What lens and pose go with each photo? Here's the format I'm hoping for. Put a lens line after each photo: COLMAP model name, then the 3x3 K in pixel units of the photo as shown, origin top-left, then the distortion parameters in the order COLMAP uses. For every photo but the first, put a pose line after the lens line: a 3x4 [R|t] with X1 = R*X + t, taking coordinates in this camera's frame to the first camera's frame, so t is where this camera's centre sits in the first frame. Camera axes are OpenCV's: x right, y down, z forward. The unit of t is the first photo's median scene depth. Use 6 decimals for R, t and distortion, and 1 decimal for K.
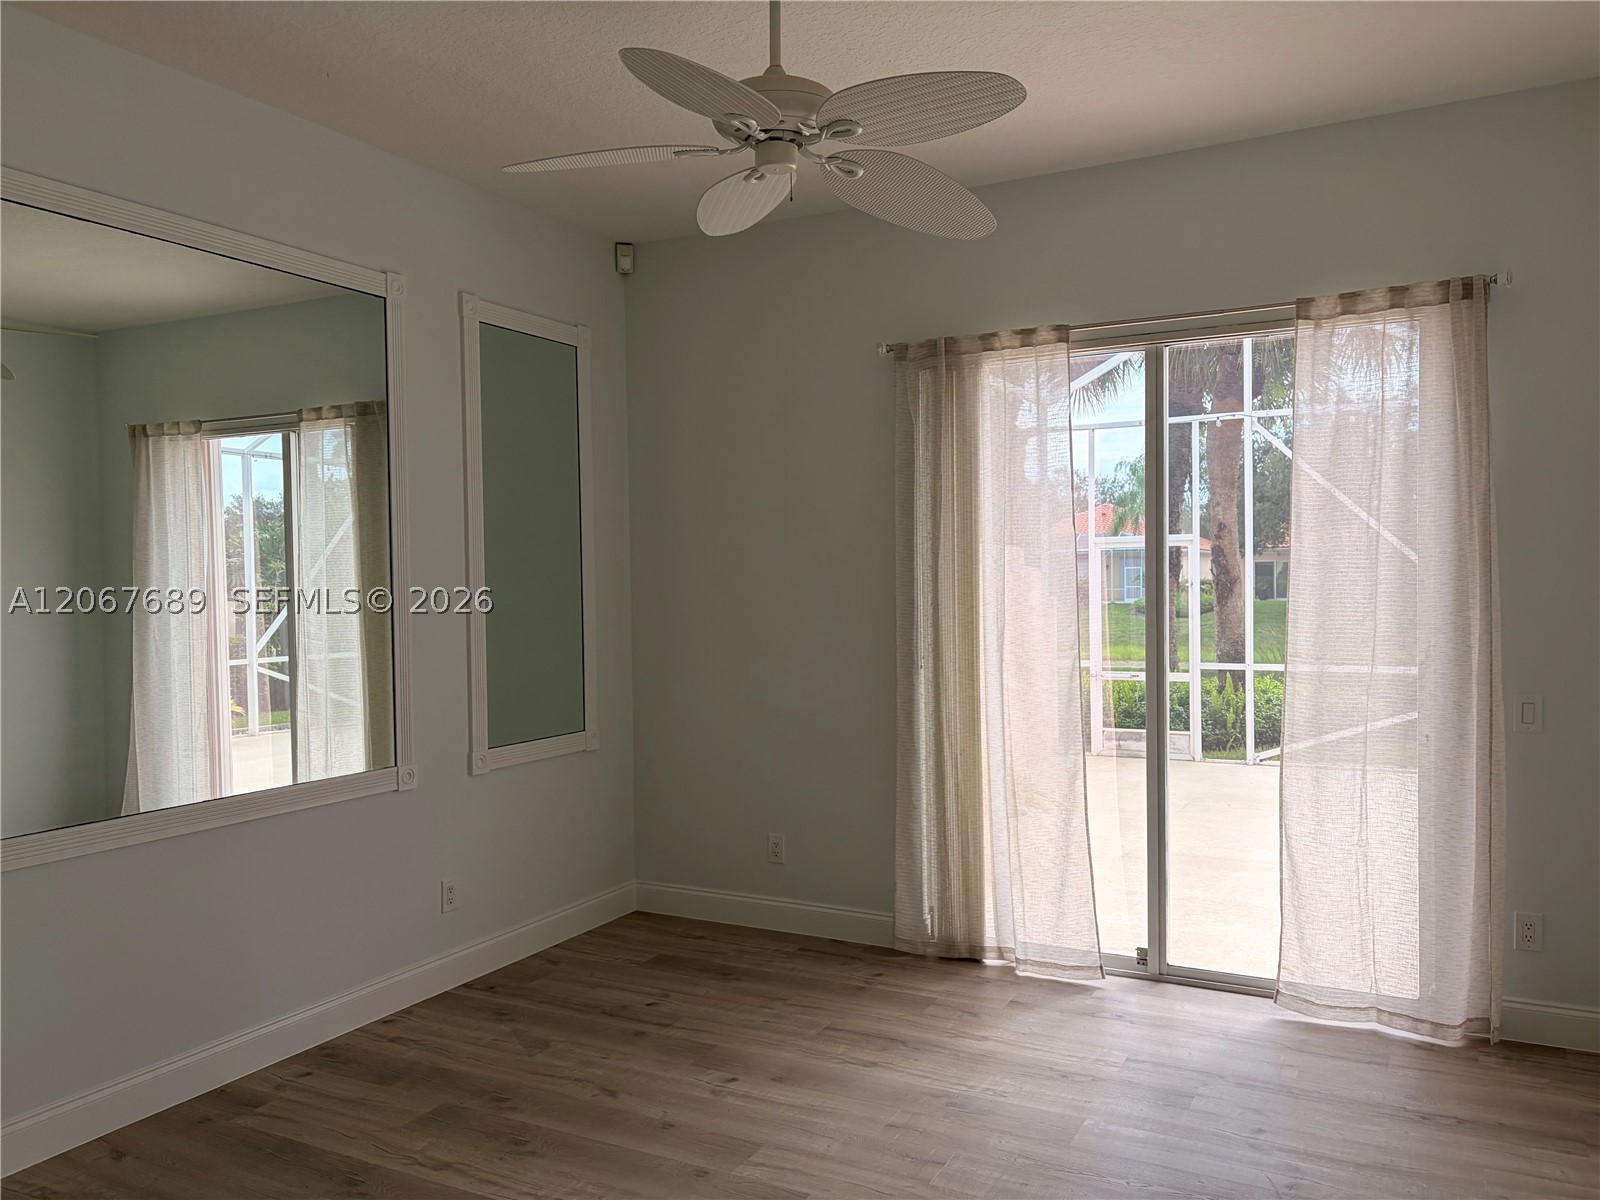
lens RADIAL K [[1203.1, 0, 799.6], [0, 1203.1, 605.7], [0, 0, 1]] dist [0.055223, -0.062680]
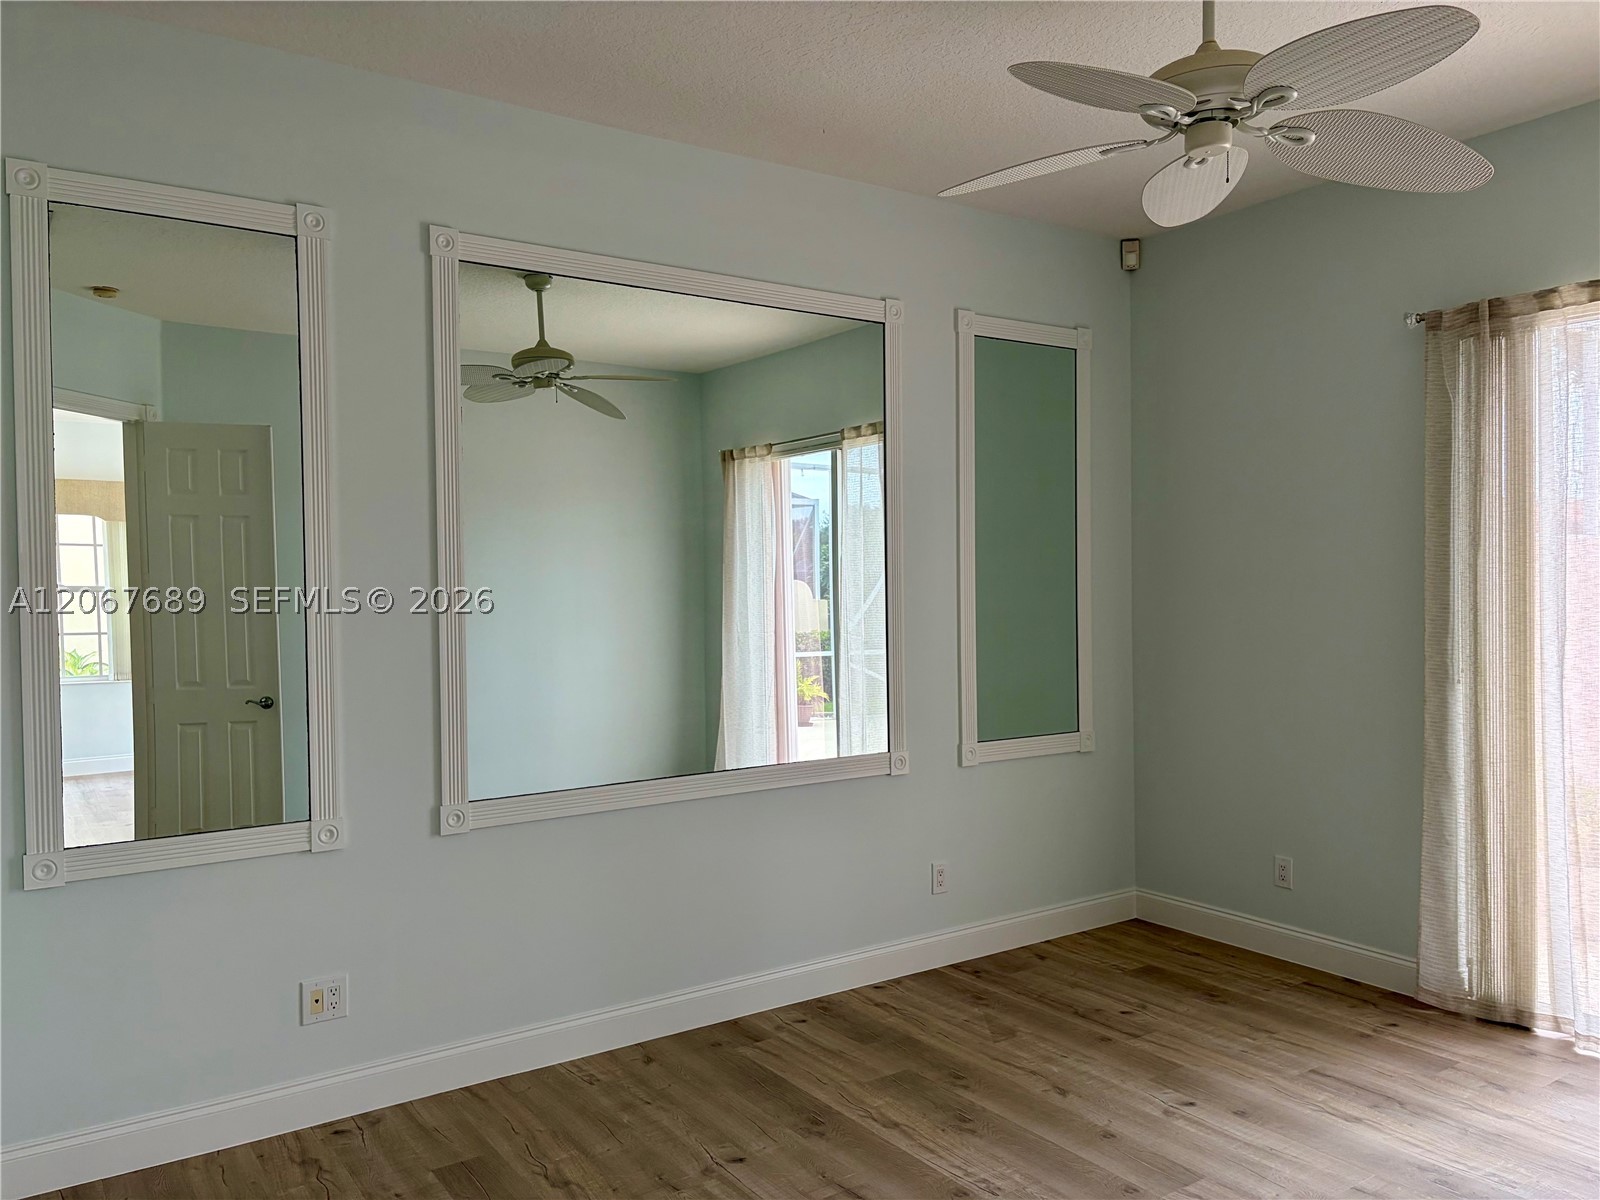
lens RADIAL K [[1203.1, 0, 817.9], [0, 1203.1, 604.6], [0, 0, 1]] dist [0.055223, -0.062680]
pose [[0.885564, 0.008194, -0.464445, 0.105125], [-0.007719, 0.999966, 0.002925, -0.003620], [0.464453, 0.000994, 0.885597, 0.009742]]
